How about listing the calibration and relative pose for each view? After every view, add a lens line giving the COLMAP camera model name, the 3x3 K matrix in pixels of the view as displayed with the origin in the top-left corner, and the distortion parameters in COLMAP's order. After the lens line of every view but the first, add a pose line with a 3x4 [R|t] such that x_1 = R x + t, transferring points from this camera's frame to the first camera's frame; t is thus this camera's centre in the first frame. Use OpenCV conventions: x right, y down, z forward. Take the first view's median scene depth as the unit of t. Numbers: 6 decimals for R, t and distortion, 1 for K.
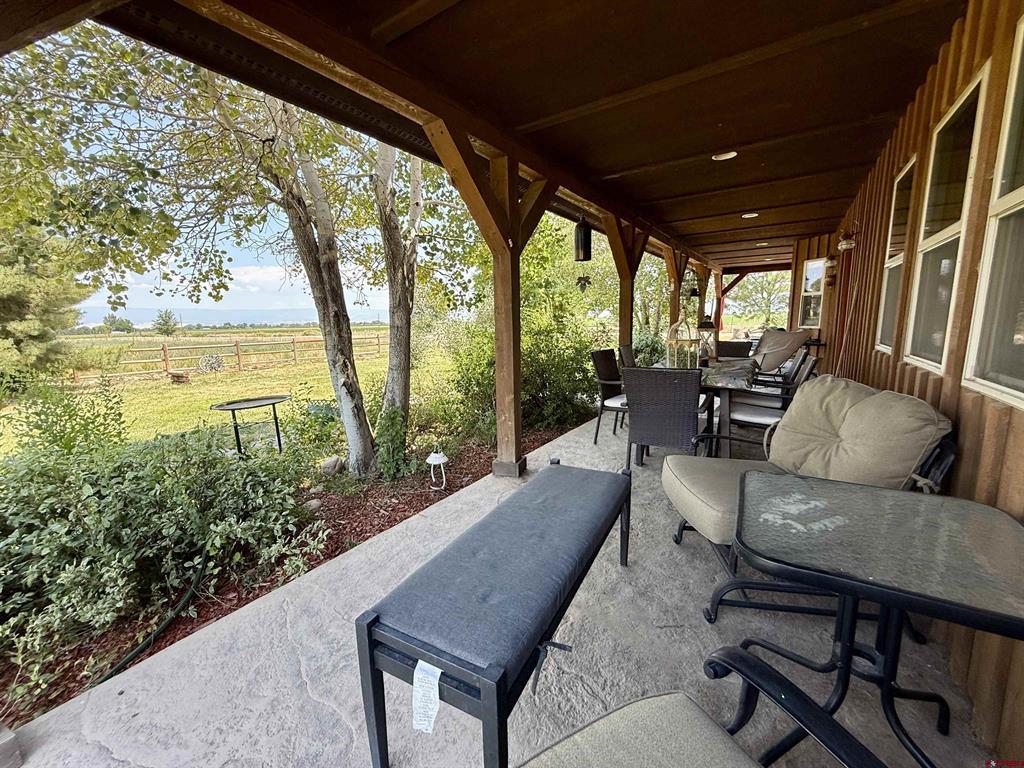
lens RADIAL K [[407.5, 0, 511.8], [0, 407.5, 386.1], [0, 0, 1]] dist [-0.015652, 0.000137]
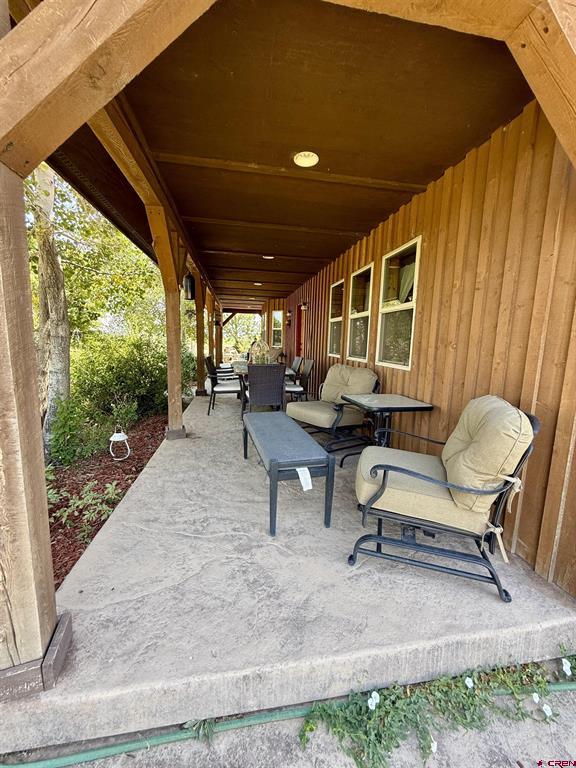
lens RADIAL K [[305.6, 0, 290.6], [0, 305.6, 384.0], [0, 0, 1]] dist [-0.015652, 0.000137]
pose [[0.719378, -0.059364, 0.692078, -0.480385], [0.071906, 0.997353, 0.010807, 0.036664], [-0.690887, 0.041990, 0.721742, -0.122302]]
